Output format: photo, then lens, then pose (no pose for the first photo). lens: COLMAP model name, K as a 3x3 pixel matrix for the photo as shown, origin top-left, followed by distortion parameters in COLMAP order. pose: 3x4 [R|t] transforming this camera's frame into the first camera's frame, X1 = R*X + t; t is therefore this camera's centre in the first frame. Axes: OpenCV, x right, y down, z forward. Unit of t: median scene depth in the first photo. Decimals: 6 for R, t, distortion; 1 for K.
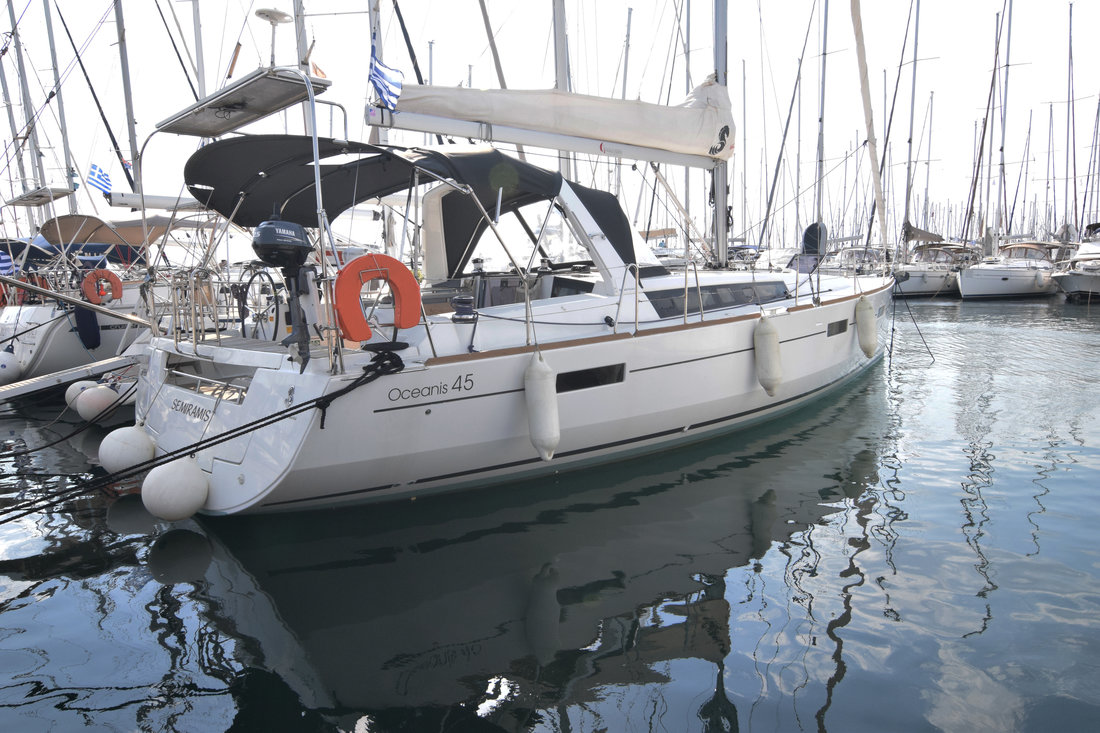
lens RADIAL K [[728.0, 0, 550.7], [0, 728.0, 367.9], [0, 0, 1]] dist [-0.005027, -0.001100]
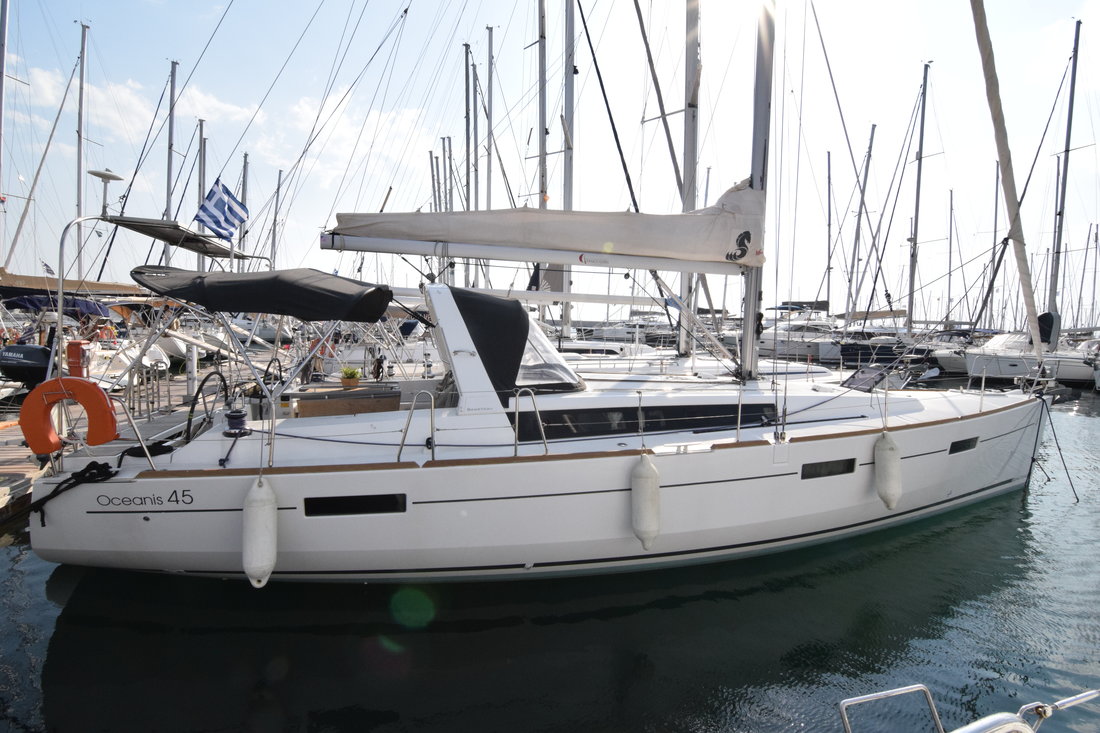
lens RADIAL K [[510.1, 0, 549.6], [0, 510.1, 371.1], [0, 0, 1]] dist [-0.017577, -0.000609]
pose [[0.873467, 0.093230, -0.477873, 0.435359], [-0.116418, 0.993017, -0.019060, -0.133939], [0.472759, 0.072281, 0.878222, 0.377837]]
